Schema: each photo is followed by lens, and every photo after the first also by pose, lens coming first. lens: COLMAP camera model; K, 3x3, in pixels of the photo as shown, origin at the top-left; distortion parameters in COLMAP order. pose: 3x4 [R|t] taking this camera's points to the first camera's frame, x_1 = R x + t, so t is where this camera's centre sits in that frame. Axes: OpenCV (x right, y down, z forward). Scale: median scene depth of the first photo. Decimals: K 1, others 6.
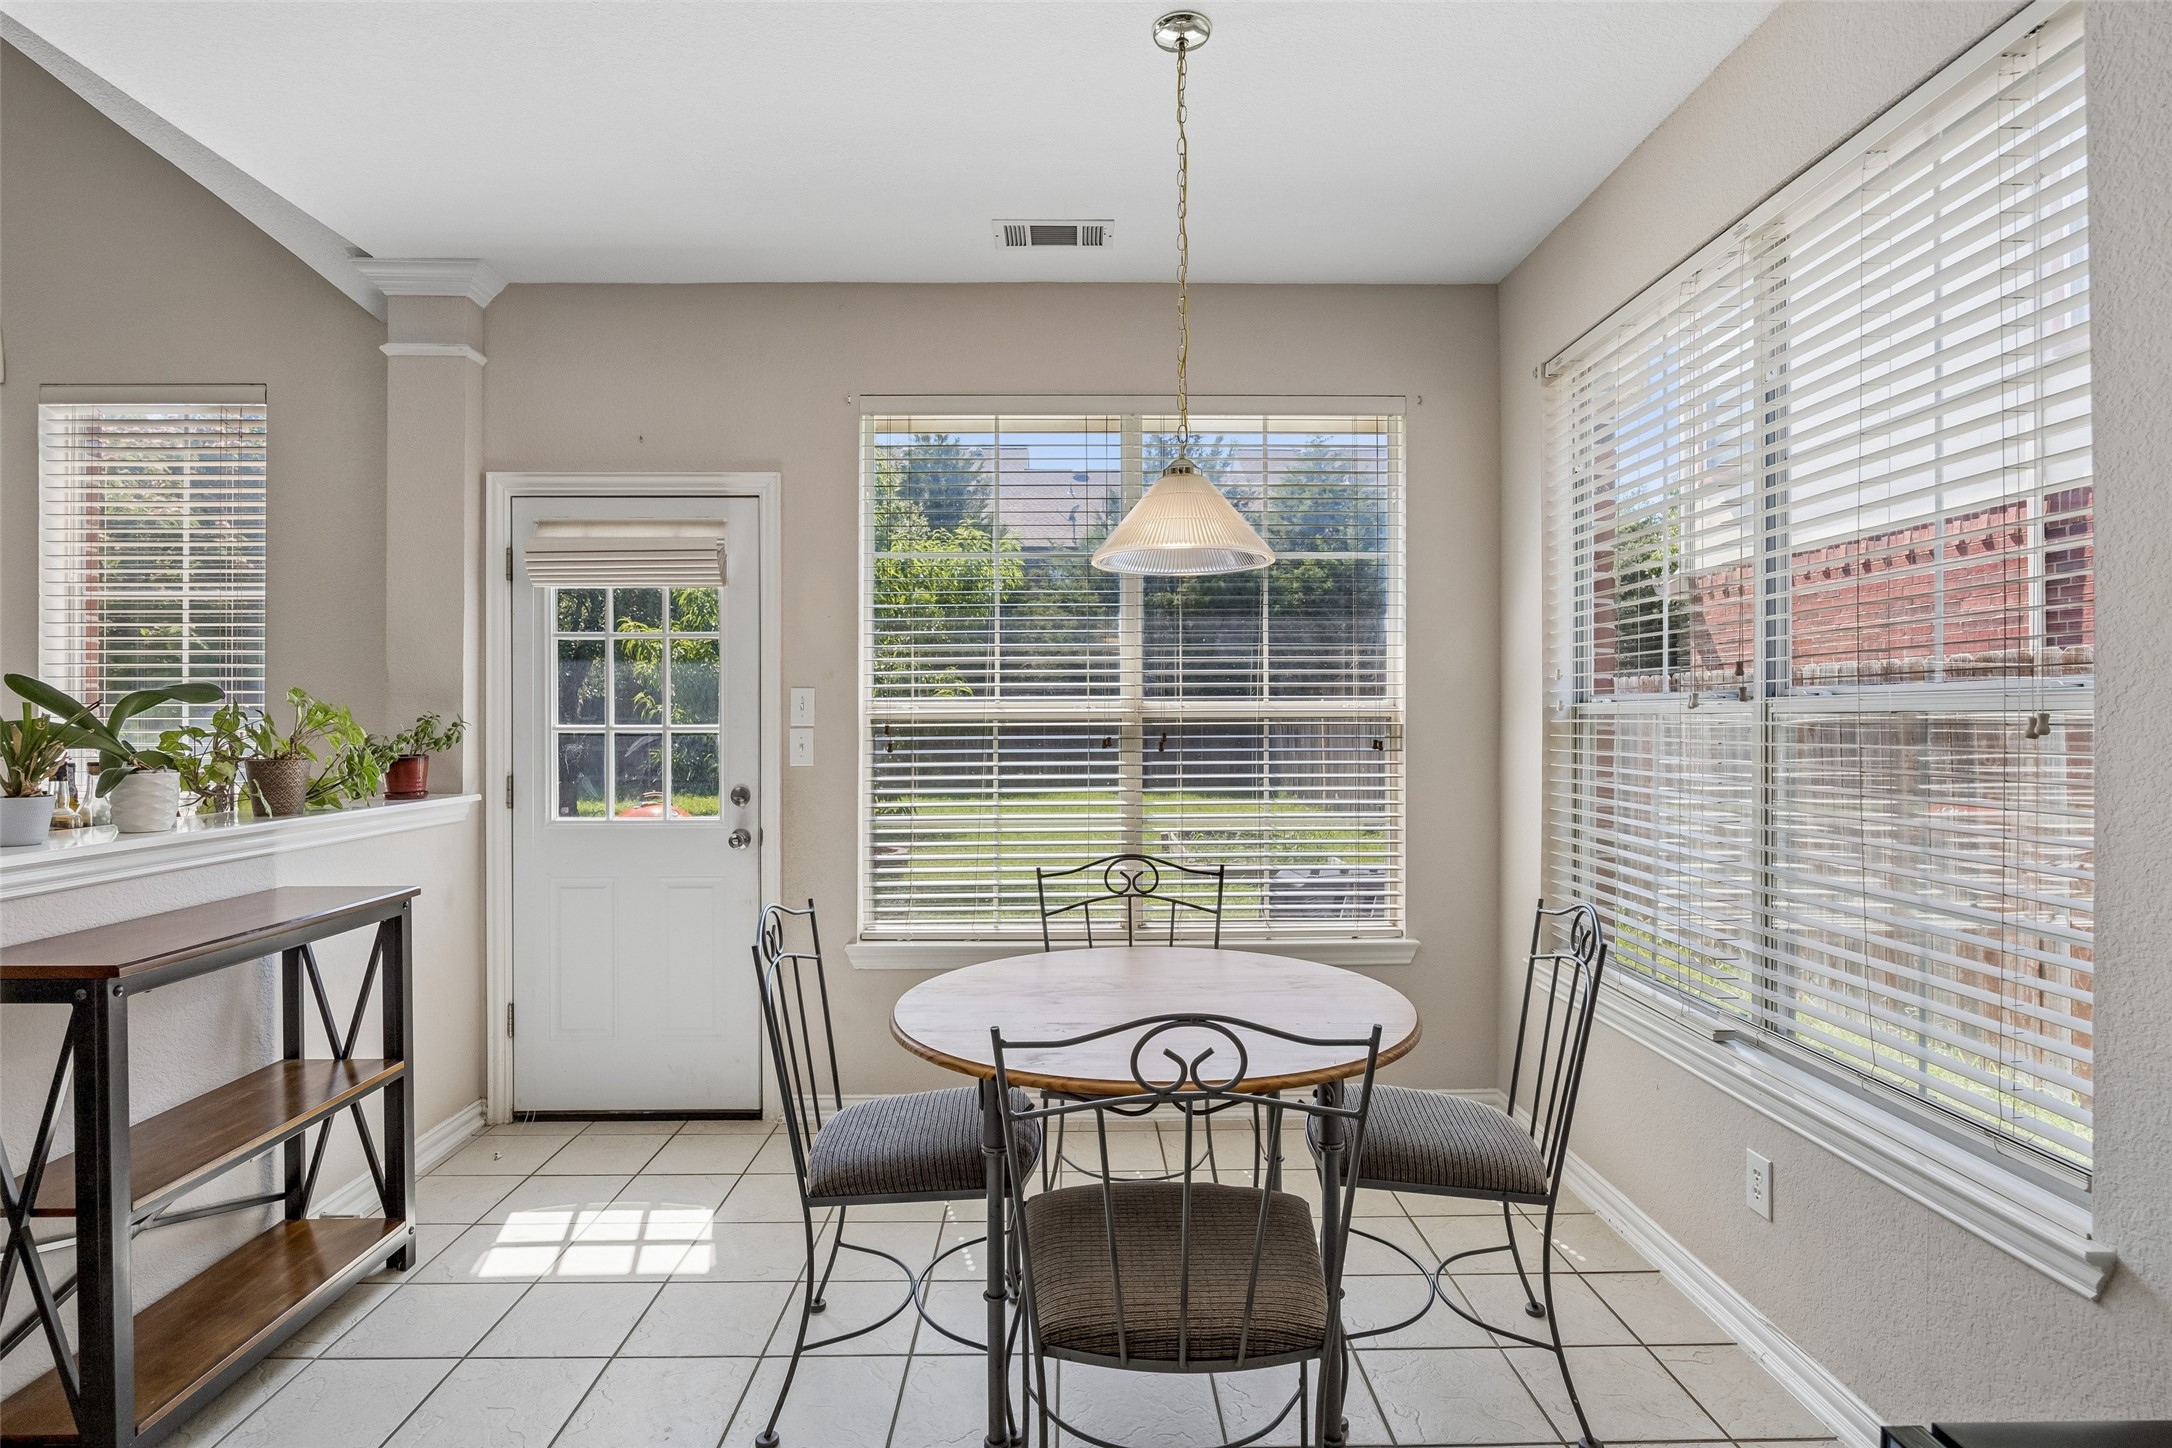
lens RADIAL K [[1122.2, 0, 1073.7], [0, 1122.2, 719.1], [0, 0, 1]] dist [-0.002831, -0.002165]
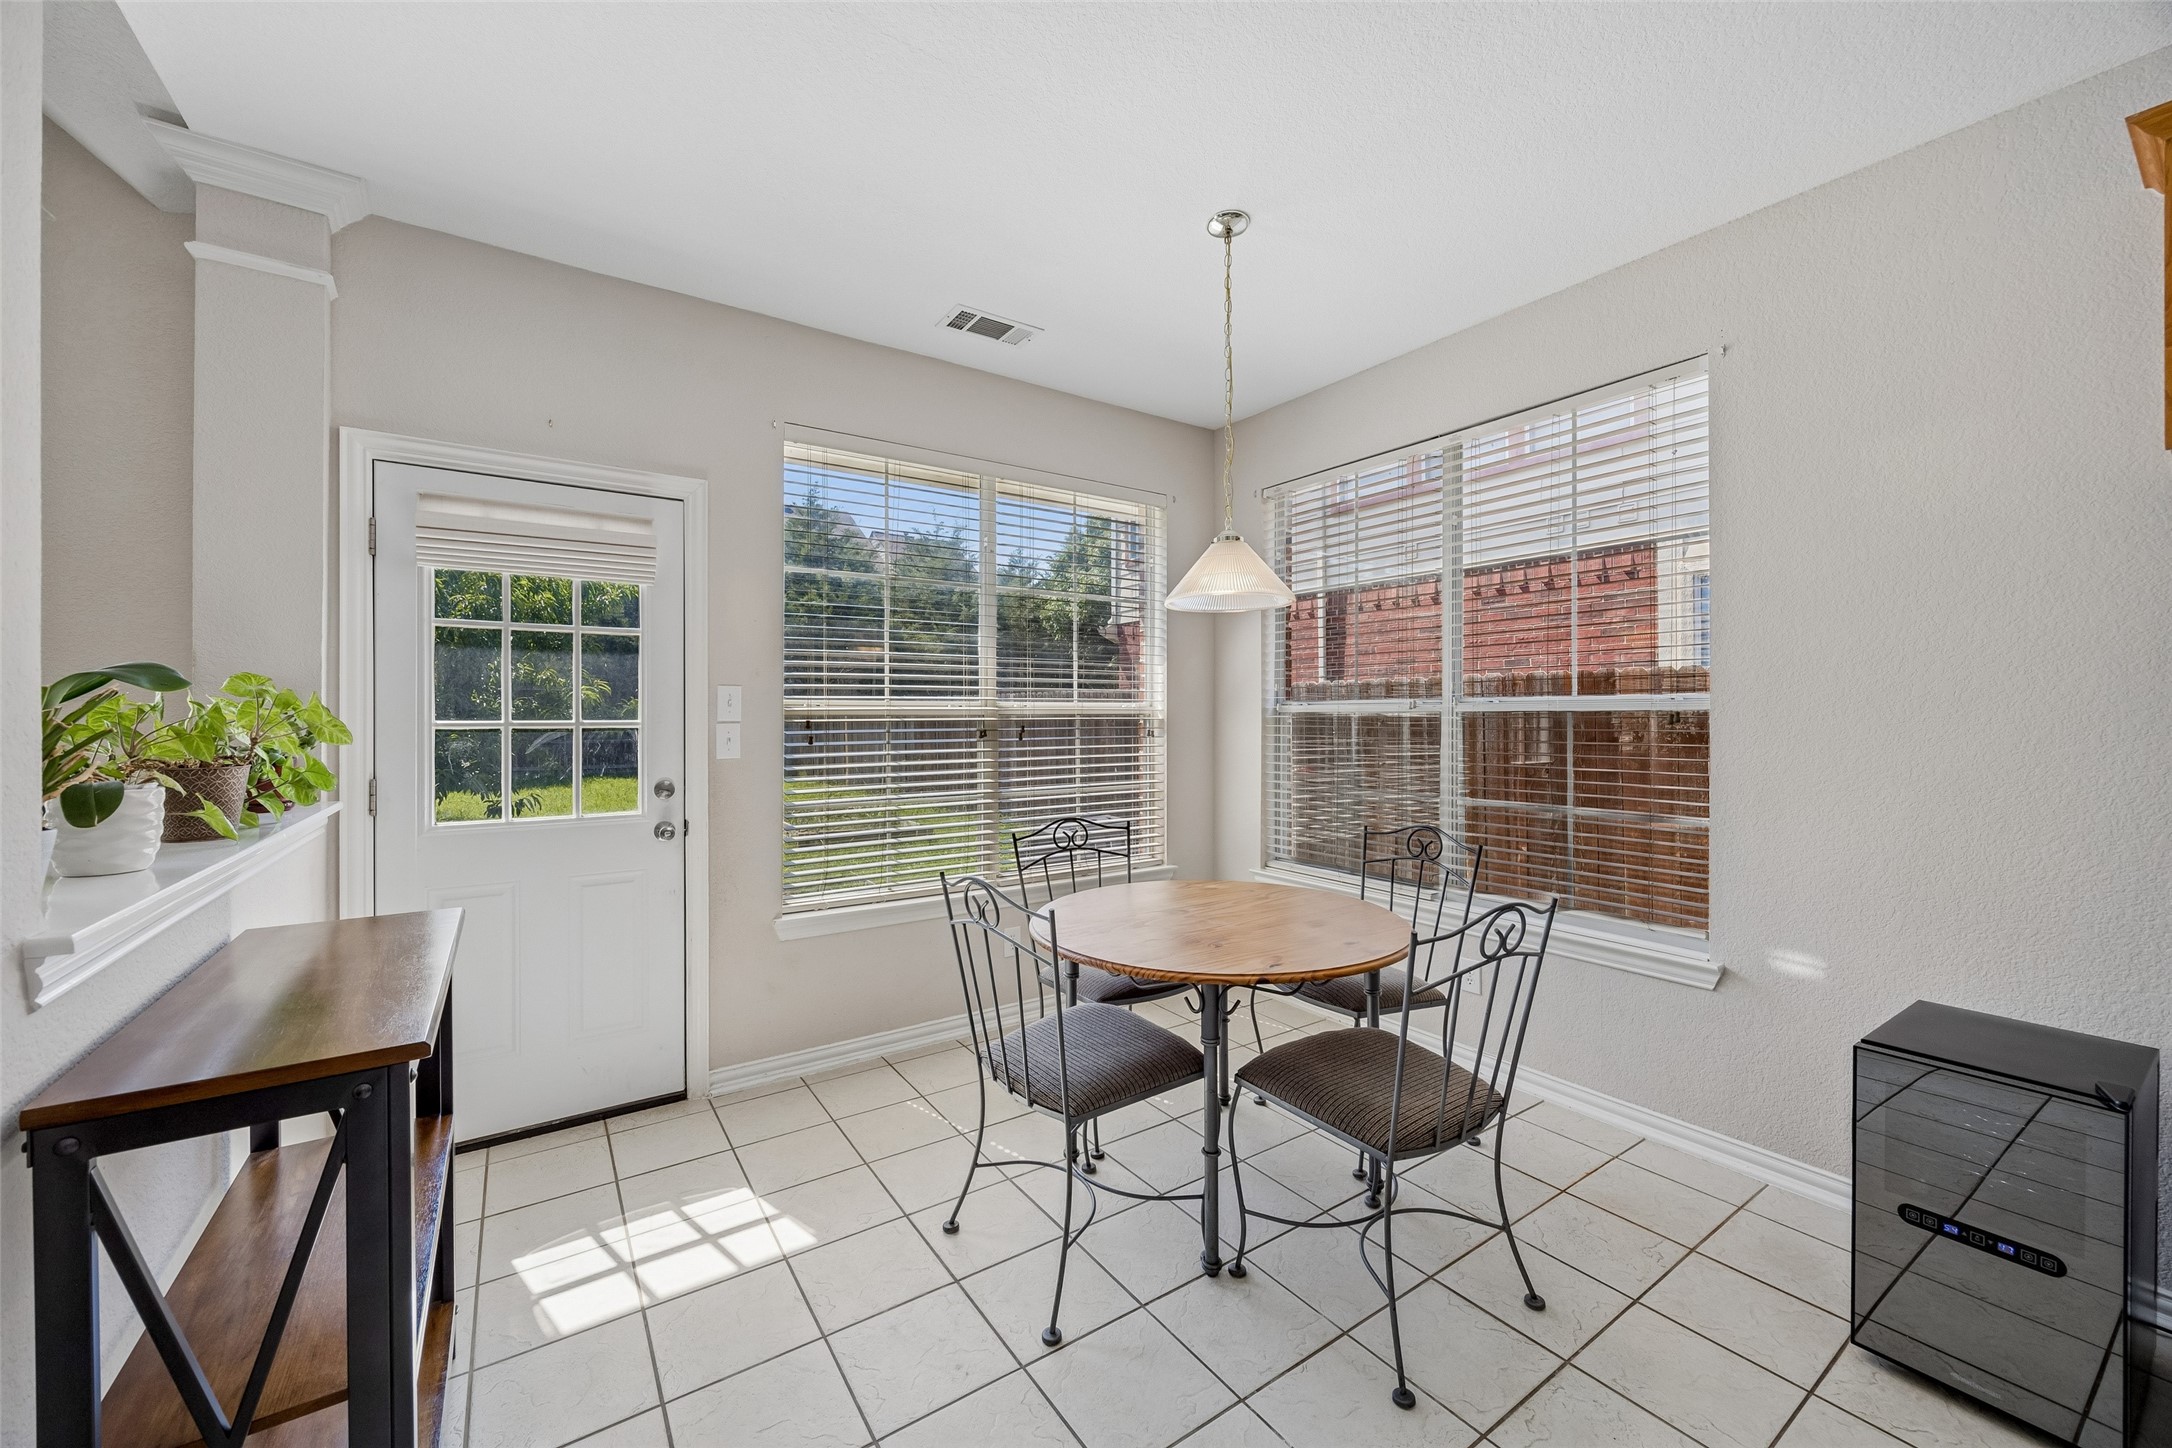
lens RADIAL K [[836.7, 0, 1098.6], [0, 836.7, 713.8], [0, 0, 1]] dist [0.000932, -0.000137]
pose [[0.829359, 0.002412, 0.558711, -0.401028], [0.000359, 0.999988, -0.004850, 0.003375], [-0.558716, 0.004223, 0.829349, 0.145109]]
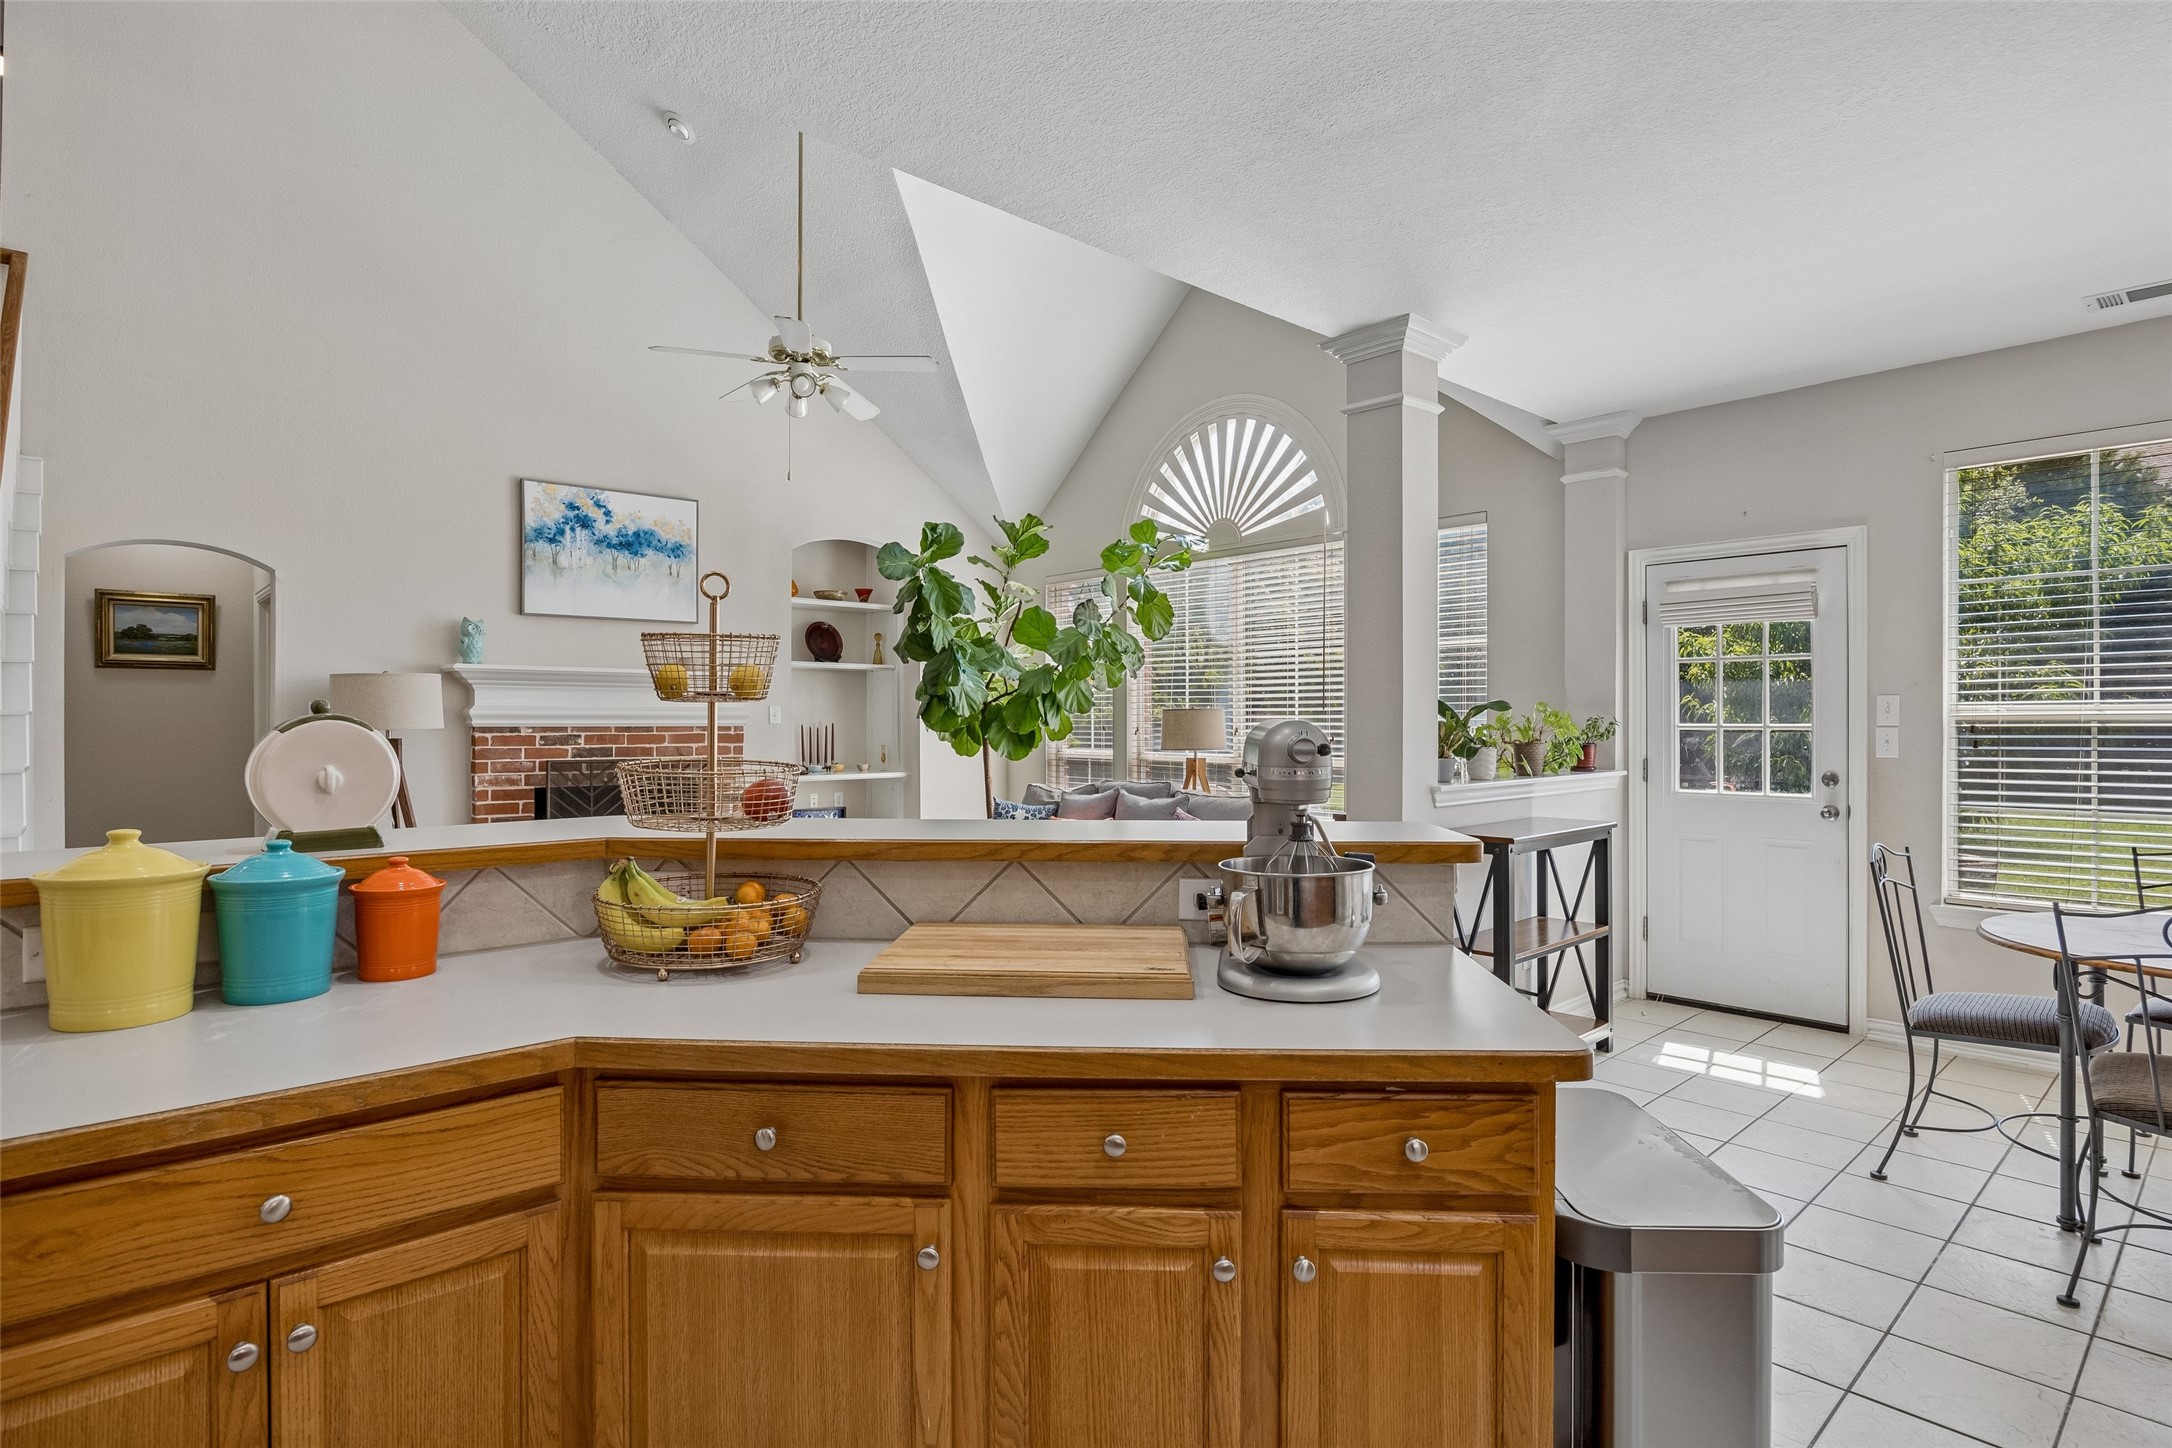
lens RADIAL K [[1122.2, 0, 1084.2], [0, 1122.2, 717.9], [0, 0, 1]] dist [-0.002831, -0.002165]
pose [[0.671952, -0.000267, -0.740594, 0.081932], [0.000822, 1.000000, 0.000386, -0.003622], [0.740594, -0.000868, 0.671952, -0.509945]]
